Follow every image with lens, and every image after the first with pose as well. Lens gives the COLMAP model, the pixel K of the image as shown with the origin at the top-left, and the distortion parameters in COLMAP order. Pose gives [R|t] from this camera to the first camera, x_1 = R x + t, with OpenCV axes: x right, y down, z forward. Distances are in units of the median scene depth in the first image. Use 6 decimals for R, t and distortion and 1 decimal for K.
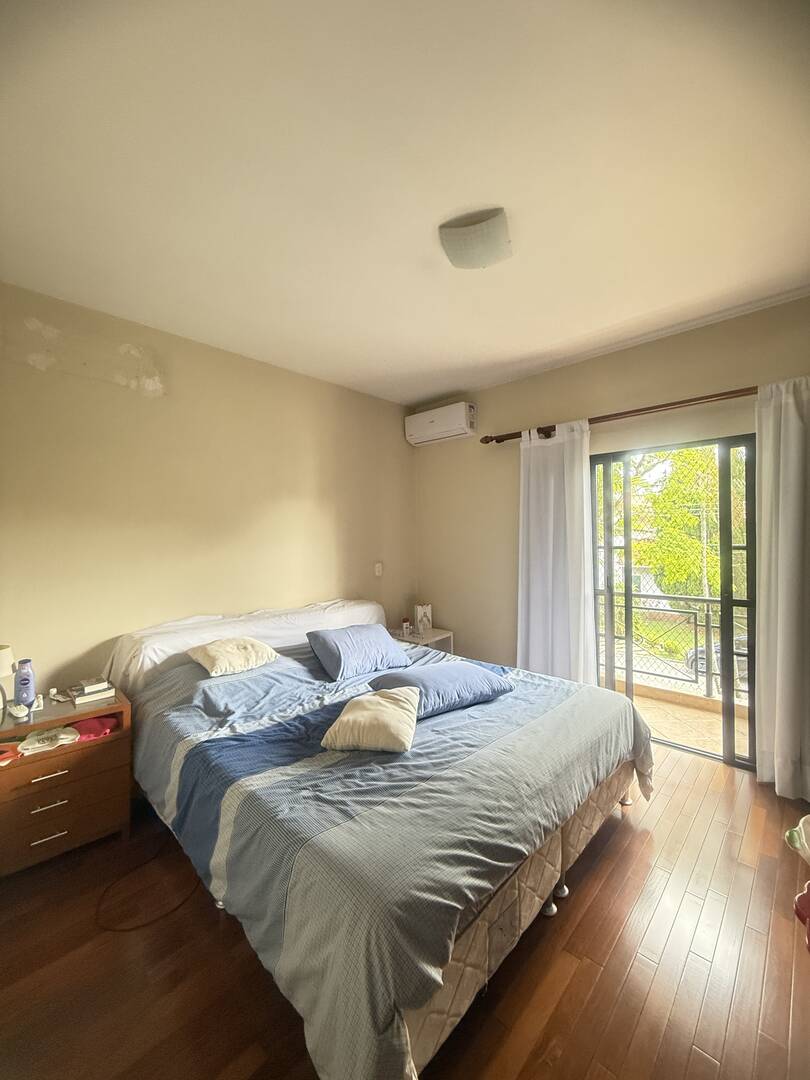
lens RADIAL K [[431.8, 0, 404.9], [0, 431.8, 540.2], [0, 0, 1]] dist [0.001539, 0.000561]
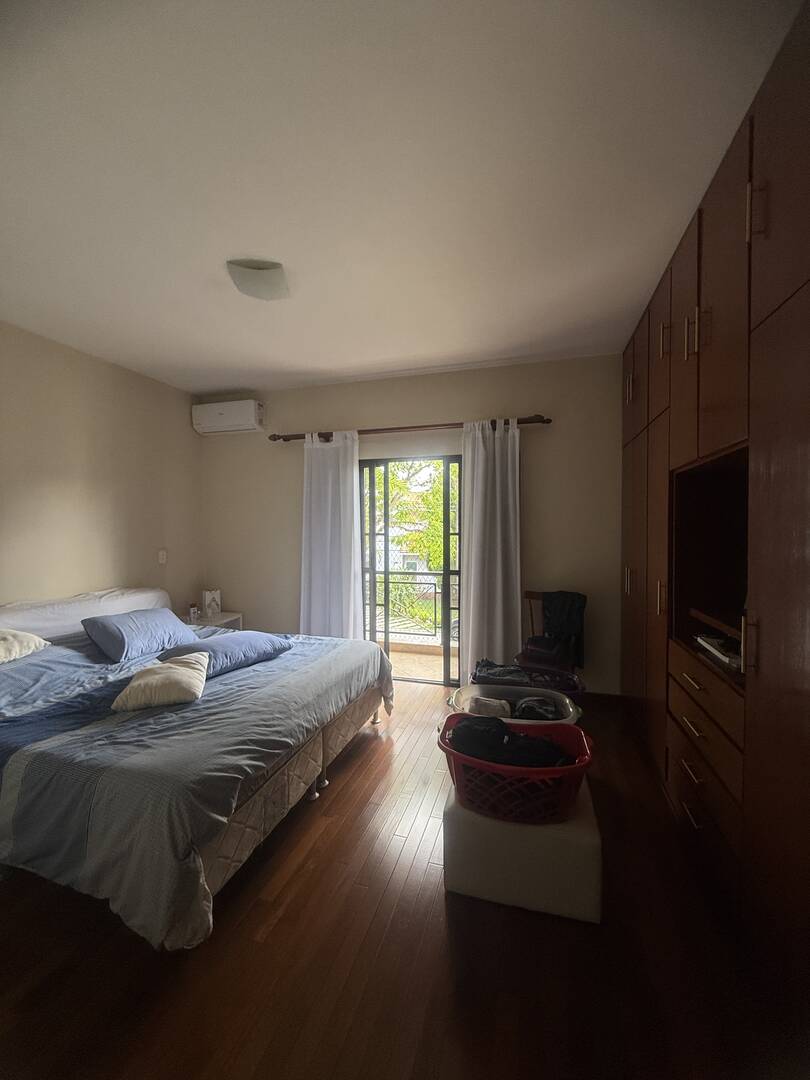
lens RADIAL K [[431.8, 0, 402.8], [0, 431.8, 535.7], [0, 0, 1]] dist [0.001539, 0.000561]
pose [[0.896066, 0.000330, 0.443921, -0.012279], [-0.004591, 0.999953, 0.008524, 0.013492], [-0.443897, -0.009676, 0.896025, -0.229583]]
